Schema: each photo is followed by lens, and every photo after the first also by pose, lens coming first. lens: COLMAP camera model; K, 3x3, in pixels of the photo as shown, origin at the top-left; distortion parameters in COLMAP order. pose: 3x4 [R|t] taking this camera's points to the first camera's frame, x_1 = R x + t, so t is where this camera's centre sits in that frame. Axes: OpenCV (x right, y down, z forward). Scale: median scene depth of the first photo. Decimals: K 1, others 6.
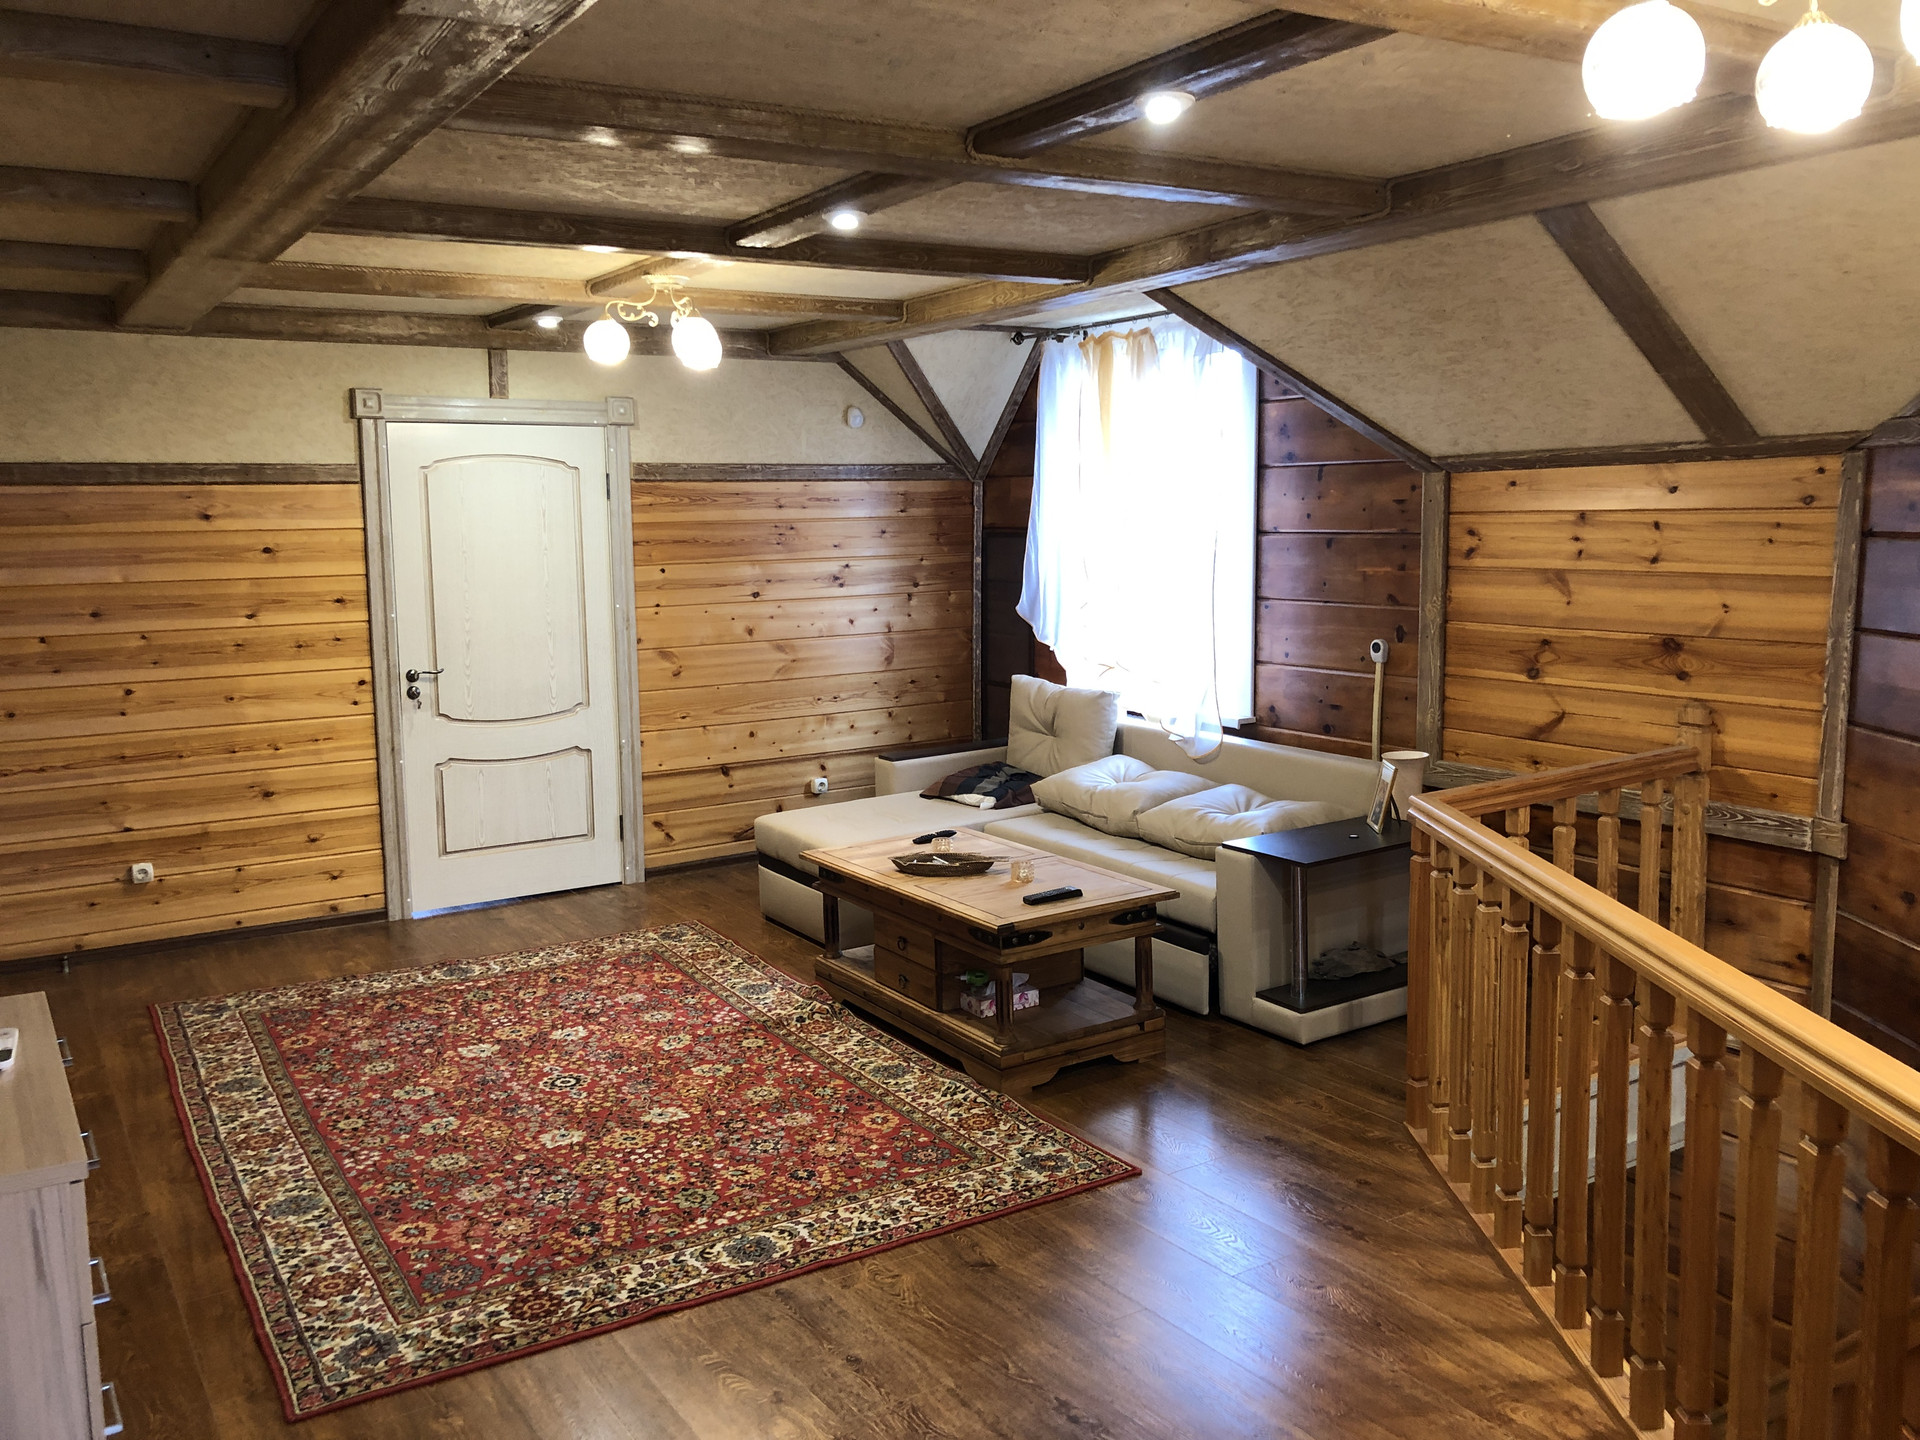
lens RADIAL K [[1583.2, 0, 983.0], [0, 1583.2, 679.3], [0, 0, 1]] dist [0.058147, -0.083466]
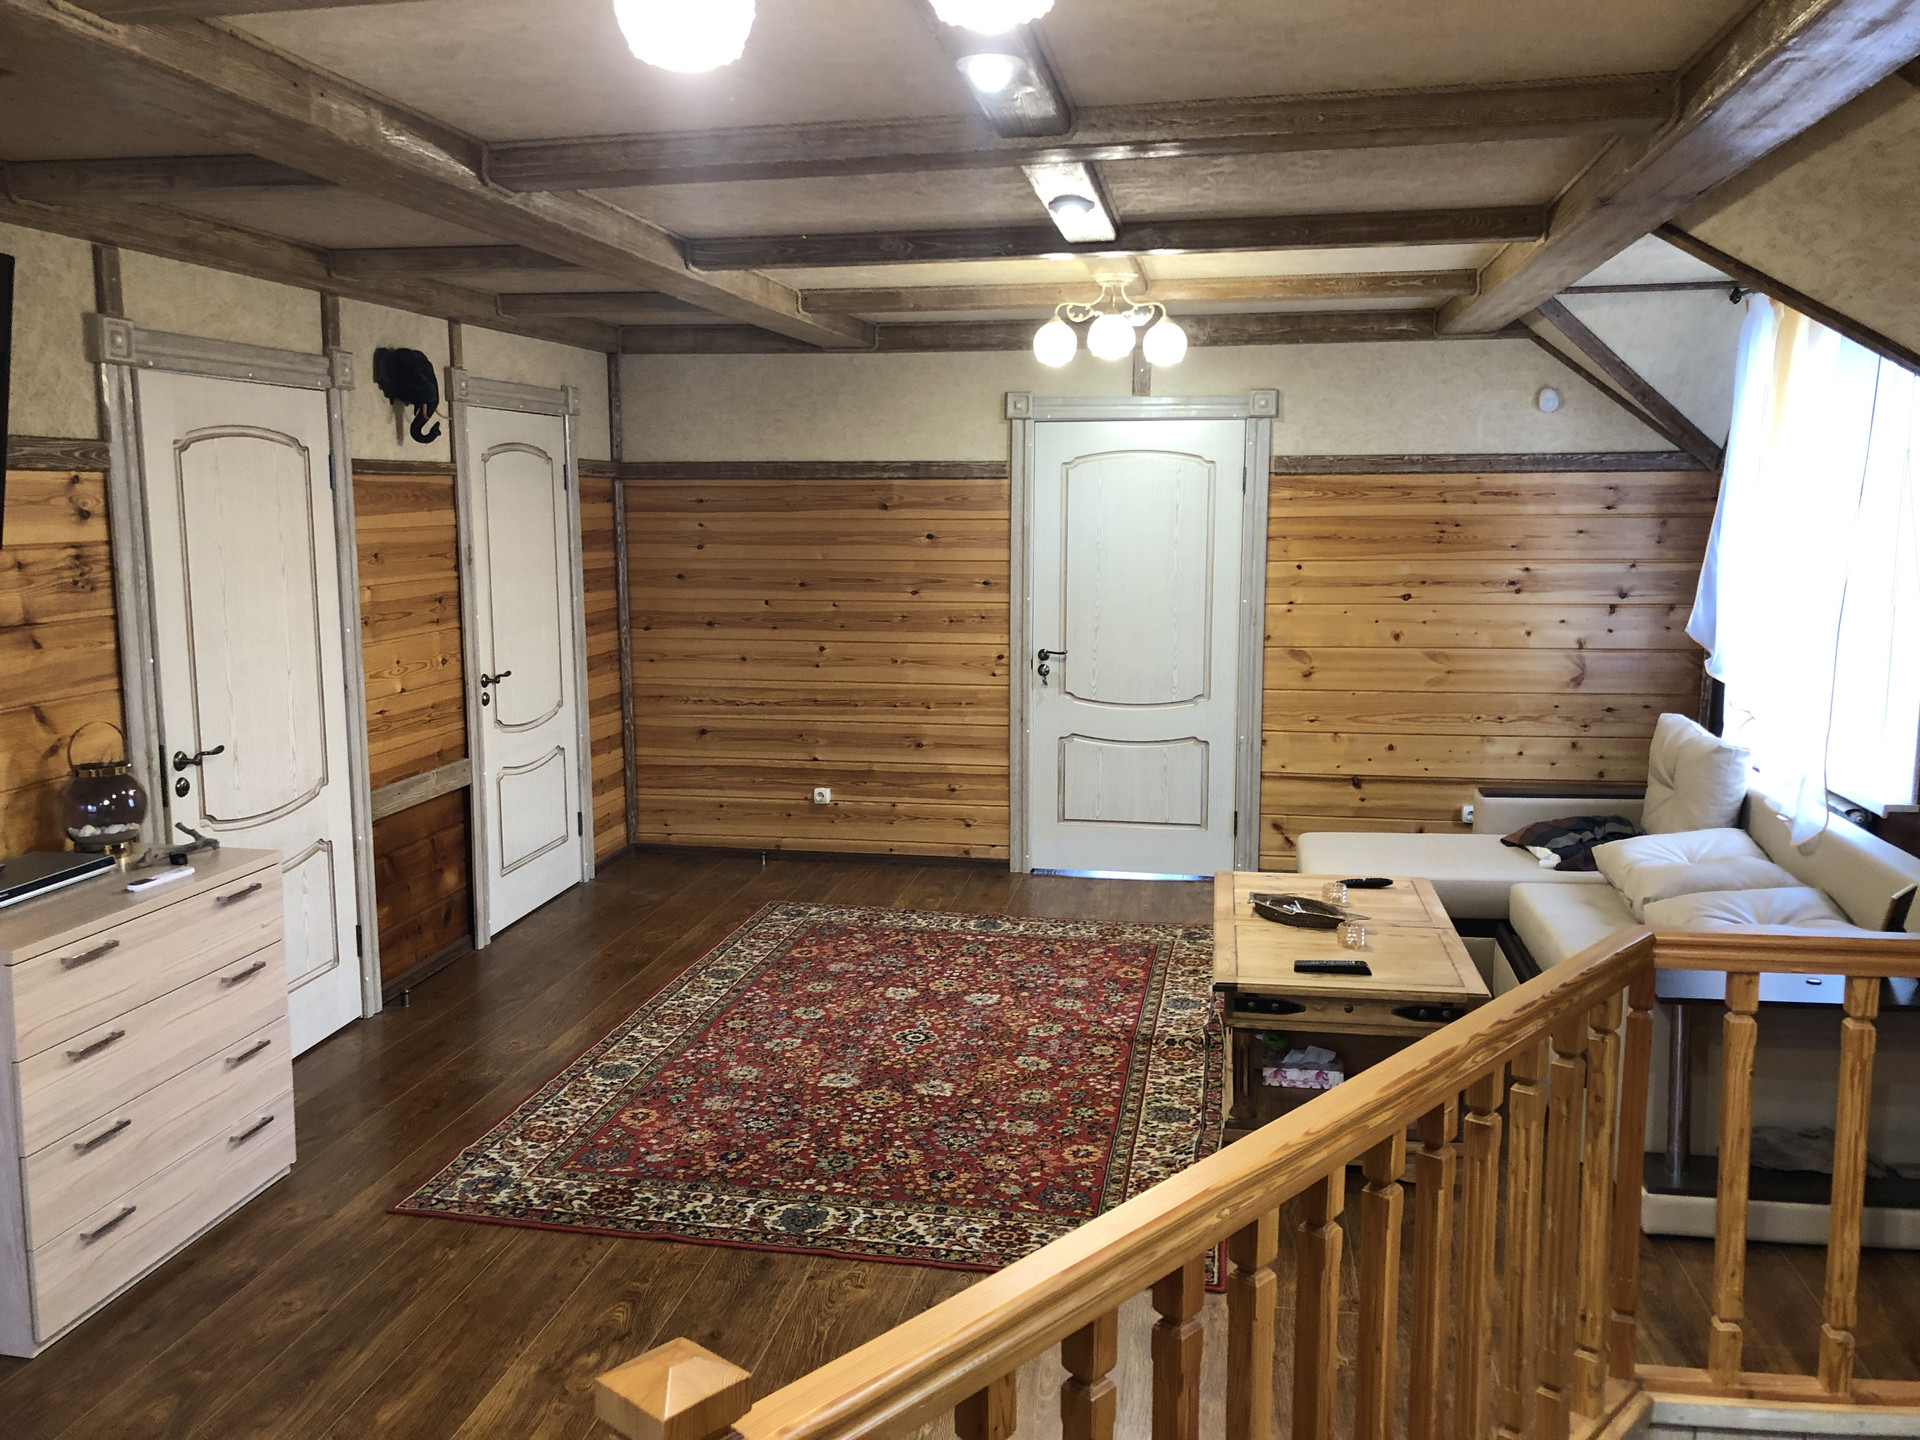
lens RADIAL K [[1583.2, 0, 951.5], [0, 1583.2, 701.3], [0, 0, 1]] dist [0.058147, -0.083466]
pose [[0.728936, 0.101187, -0.677063, 0.361164], [-0.082807, 0.994787, 0.059520, -0.031954], [0.679556, 0.012679, 0.733514, 0.173322]]
